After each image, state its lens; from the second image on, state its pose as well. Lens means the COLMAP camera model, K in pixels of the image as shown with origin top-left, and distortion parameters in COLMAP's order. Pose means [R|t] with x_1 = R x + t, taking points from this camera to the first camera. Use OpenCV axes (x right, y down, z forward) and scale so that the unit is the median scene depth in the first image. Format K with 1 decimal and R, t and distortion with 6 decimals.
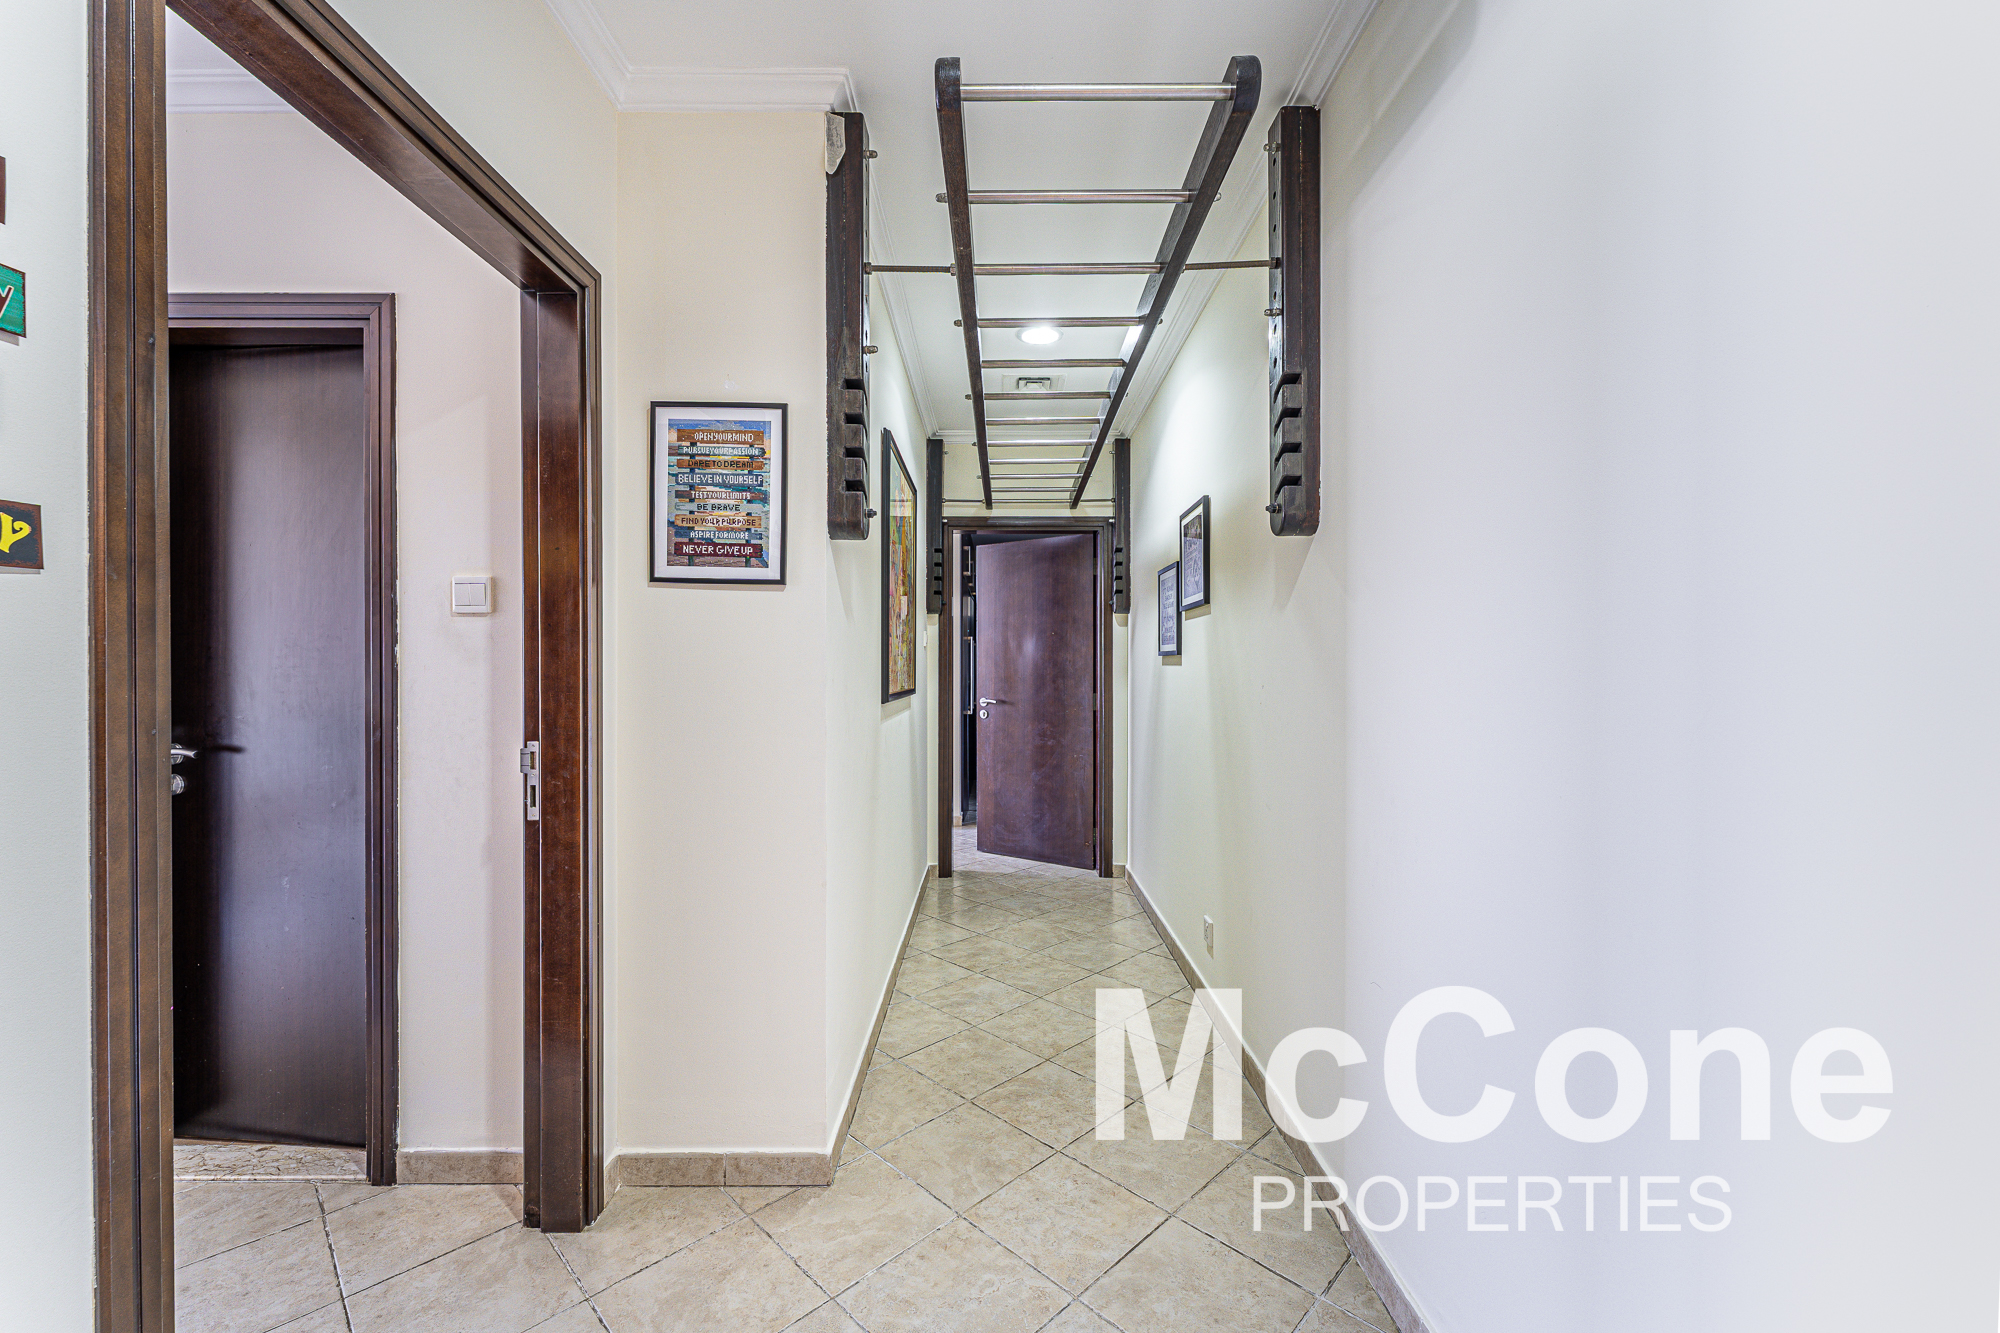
lens RADIAL K [[809.9, 0, 1006.3], [0, 809.9, 669.6], [0, 0, 1]] dist [-0.001891, -0.000058]
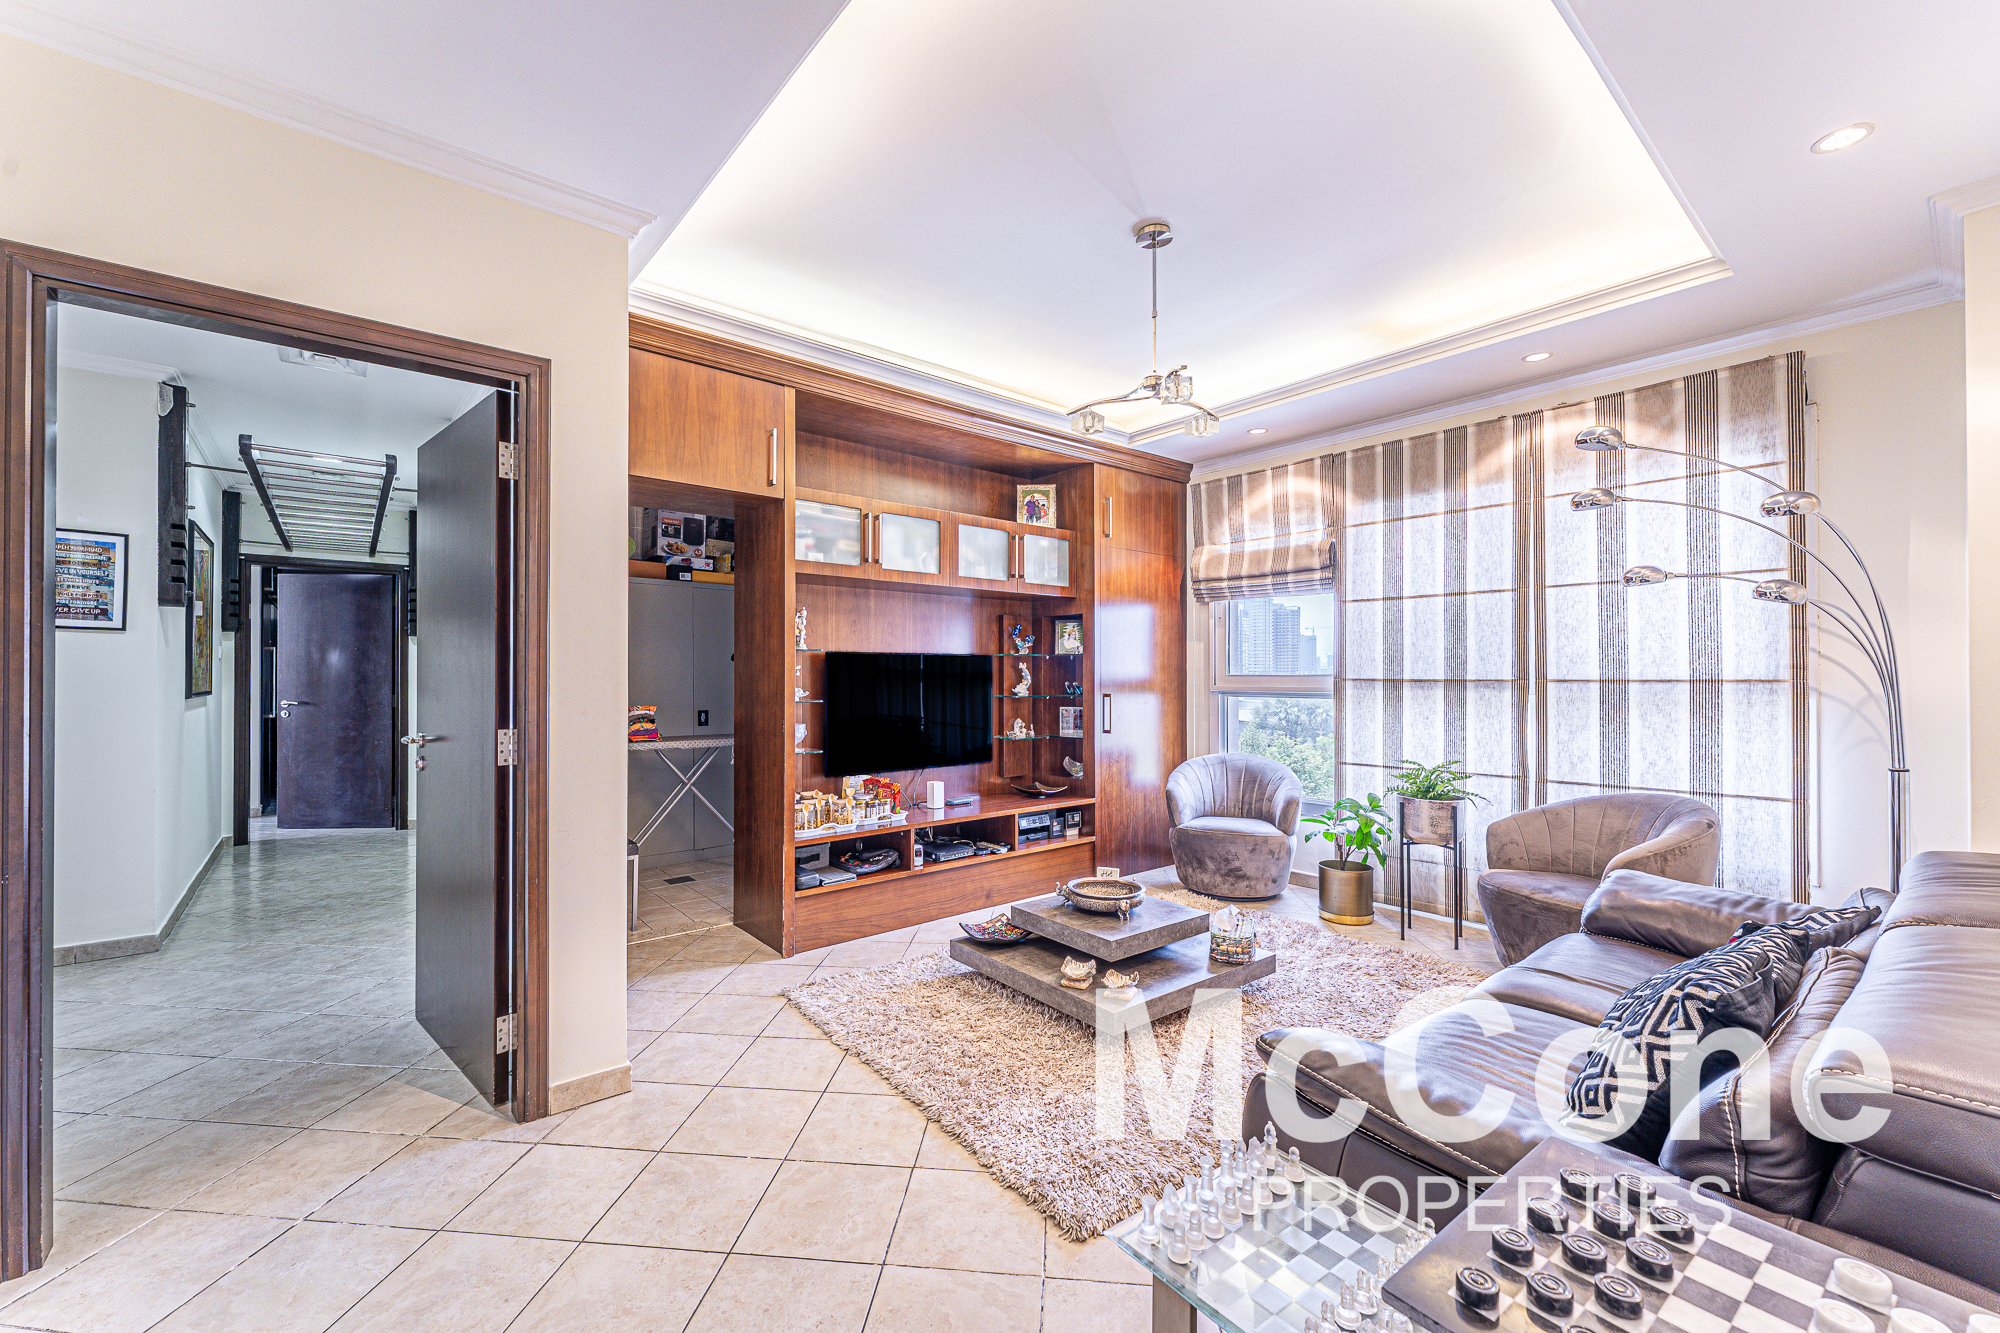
lens RADIAL K [[809.9, 0, 994.4], [0, 809.9, 671.4], [0, 0, 1]] dist [-0.001891, -0.000058]
pose [[0.780447, 0.003023, 0.625215, 0.049643], [0.001653, 0.999975, -0.006899, 0.001808], [-0.625220, 0.006418, 0.780422, -0.682886]]
